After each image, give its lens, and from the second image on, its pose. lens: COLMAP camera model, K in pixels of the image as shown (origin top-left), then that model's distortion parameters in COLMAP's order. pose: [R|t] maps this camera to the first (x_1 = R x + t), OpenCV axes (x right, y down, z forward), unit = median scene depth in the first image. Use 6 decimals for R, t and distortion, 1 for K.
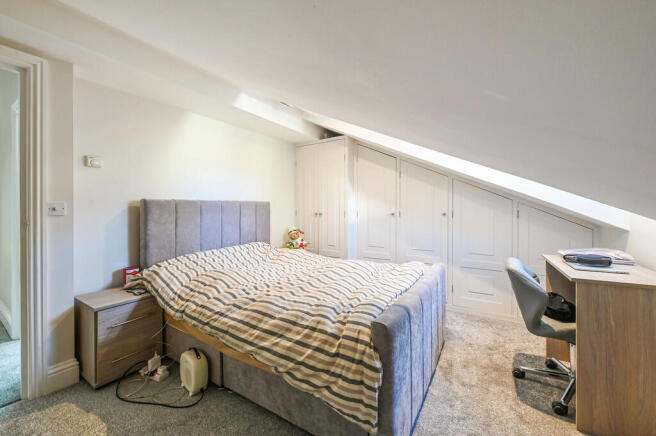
lens RADIAL K [[275.5, 0, 331.9], [0, 275.5, 210.9], [0, 0, 1]] dist [0.000722, -0.000042]
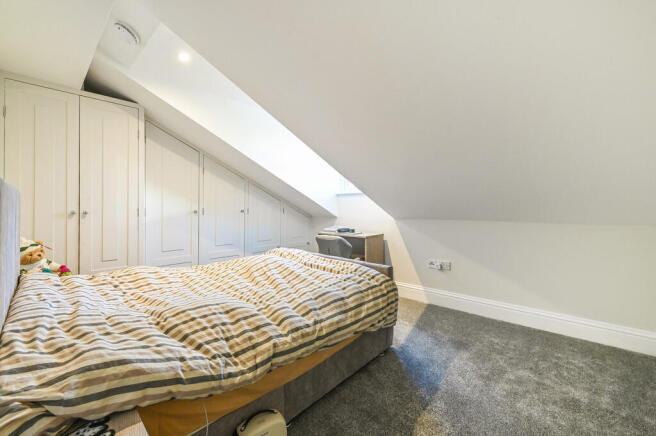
lens RADIAL K [[275.5, 0, 331.9], [0, 275.5, 210.9], [0, 0, 1]] dist [0.000722, -0.000042]
pose [[0.143732, -0.006768, 0.989593, -1.167722], [0.003972, 0.999973, 0.006262, 0.009750], [-0.989609, 0.003030, 0.143755, 0.757793]]
